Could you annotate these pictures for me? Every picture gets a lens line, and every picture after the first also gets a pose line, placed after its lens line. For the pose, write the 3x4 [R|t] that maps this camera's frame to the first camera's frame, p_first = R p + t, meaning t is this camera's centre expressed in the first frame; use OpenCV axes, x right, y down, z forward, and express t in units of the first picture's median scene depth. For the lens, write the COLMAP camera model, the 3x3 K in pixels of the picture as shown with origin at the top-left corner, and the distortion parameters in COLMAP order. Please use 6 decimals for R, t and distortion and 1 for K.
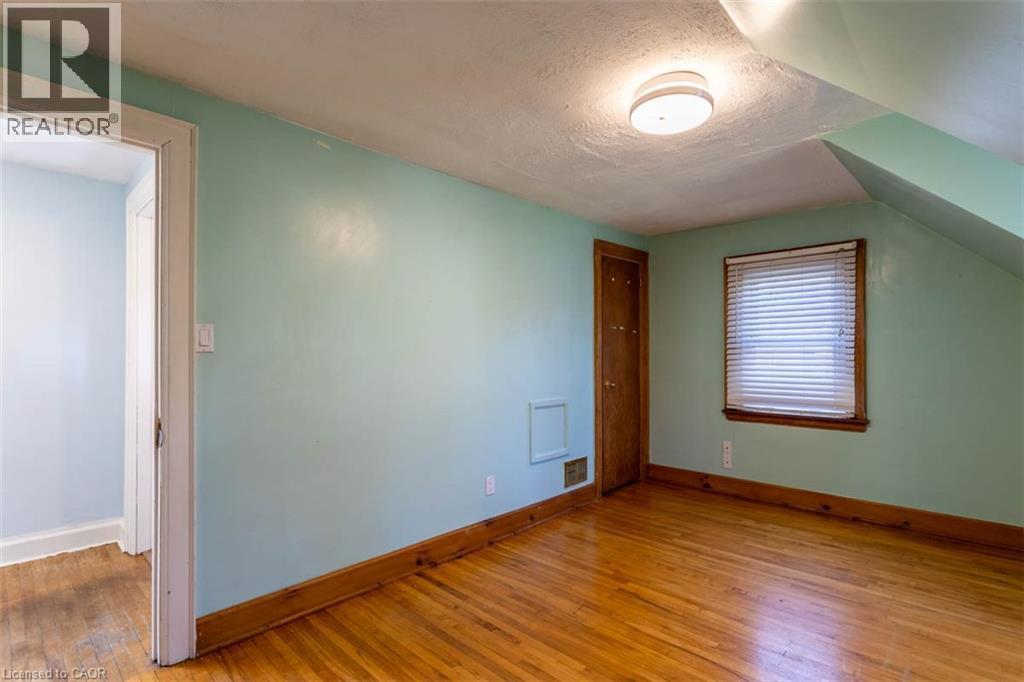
lens RADIAL K [[498.9, 0, 514.8], [0, 498.9, 350.6], [0, 0, 1]] dist [-0.002376, -0.000758]
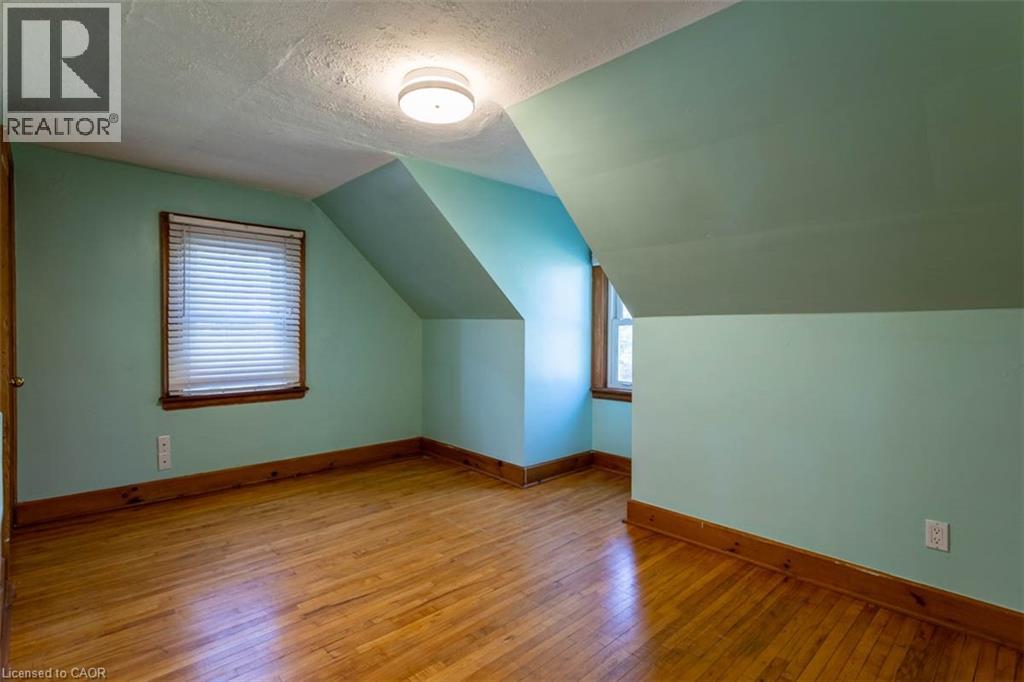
lens RADIAL K [[500.5, 0, 516.0], [0, 500.5, 336.7], [0, 0, 1]] dist [-0.001814, -0.000123]
pose [[0.035210, -0.010512, 0.999325, -0.430987], [-0.009723, 0.999894, 0.010861, 0.003527], [-0.999333, -0.010099, 0.035104, 0.450368]]
